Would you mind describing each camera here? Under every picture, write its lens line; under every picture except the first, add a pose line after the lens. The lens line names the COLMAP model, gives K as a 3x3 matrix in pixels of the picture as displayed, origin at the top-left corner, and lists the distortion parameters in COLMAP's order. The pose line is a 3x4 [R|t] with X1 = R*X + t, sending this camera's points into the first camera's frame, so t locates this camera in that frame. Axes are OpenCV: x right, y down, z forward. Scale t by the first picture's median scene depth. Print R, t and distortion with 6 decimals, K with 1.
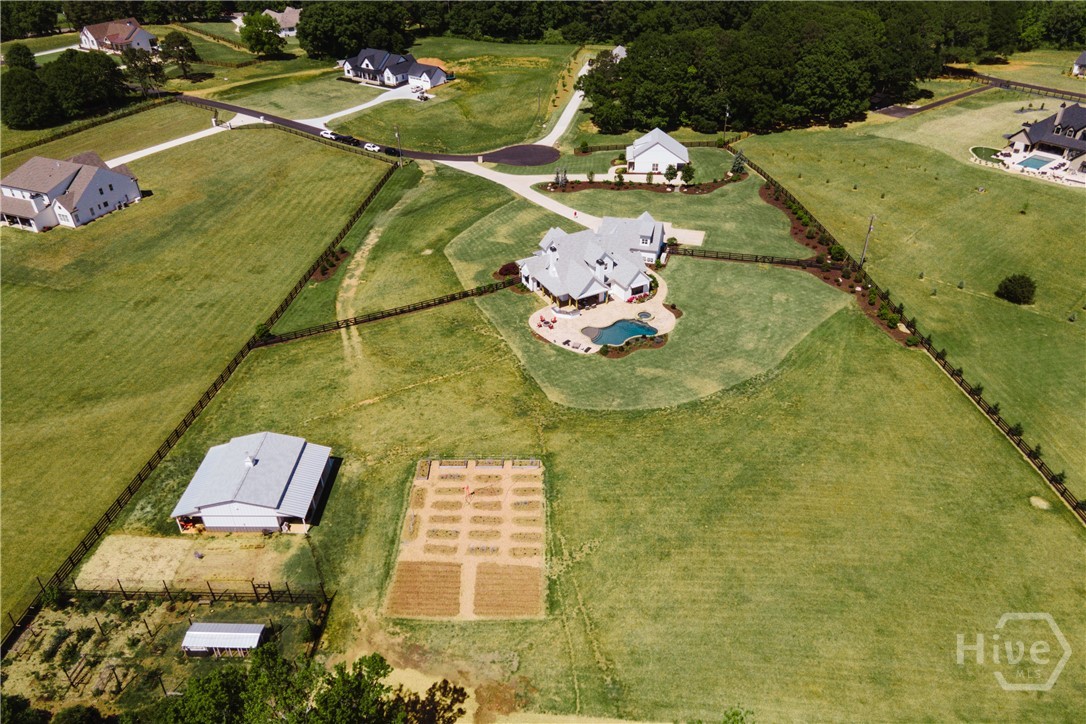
lens RADIAL K [[796.6, 0, 543.0], [0, 796.6, 362.0], [0, 0, 1]] dist [0.038067, 0.002237]
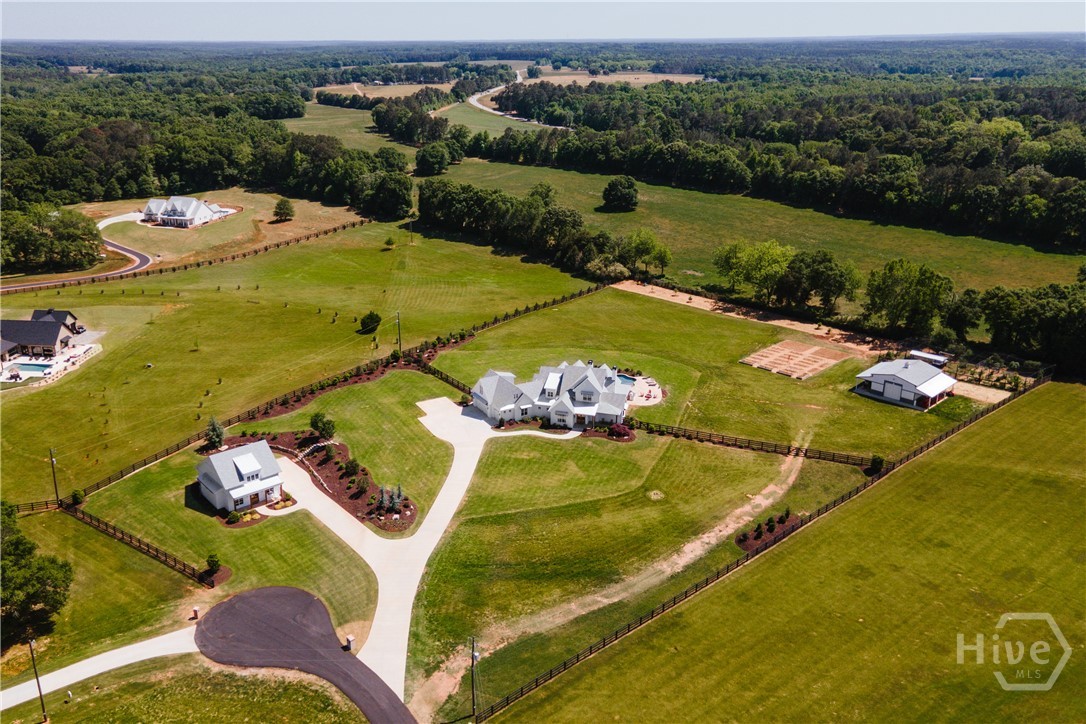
lens RADIAL K [[873.9, 0, 450.5], [0, 873.9, 362.5], [0, 0, 1]] dist [0.008380, 0.008763]
pose [[-0.679016, -0.233208, 0.696097, -0.674893], [0.426109, 0.646929, 0.632388, -1.003977], [-0.597803, 0.726015, -0.339903, 1.489040]]
